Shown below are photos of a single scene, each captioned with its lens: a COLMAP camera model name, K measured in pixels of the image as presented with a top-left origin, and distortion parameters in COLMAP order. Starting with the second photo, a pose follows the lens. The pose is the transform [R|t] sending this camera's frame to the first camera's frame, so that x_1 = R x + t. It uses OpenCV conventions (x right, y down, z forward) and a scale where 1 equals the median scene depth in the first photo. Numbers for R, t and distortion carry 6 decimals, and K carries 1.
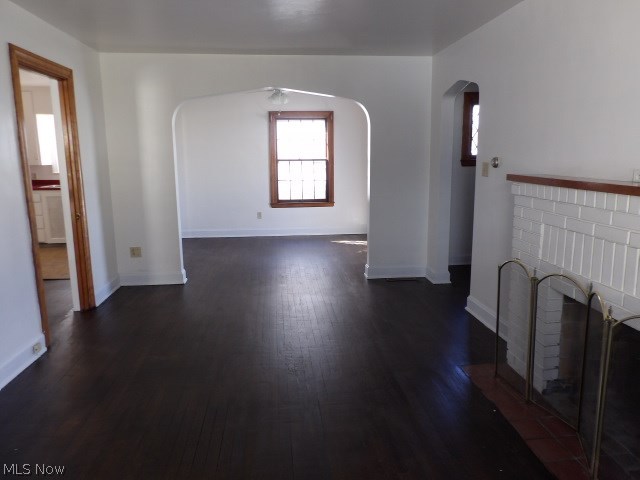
lens RADIAL K [[487.2, 0, 320.0], [0, 487.2, 240.0], [0, 0, 1]] dist [-0.001163, -0.002269]
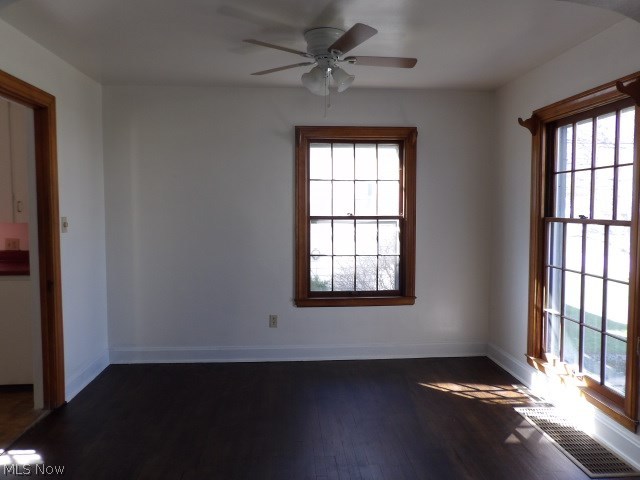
lens RADIAL K [[487.2, 0, 320.0], [0, 487.2, 240.0], [0, 0, 1]] dist [-0.001163, -0.002269]
pose [[0.997486, 0.015762, -0.069085, -0.038528], [-0.022459, 0.995006, -0.097259, -0.086429], [0.067207, 0.098566, 0.992858, 0.467664]]
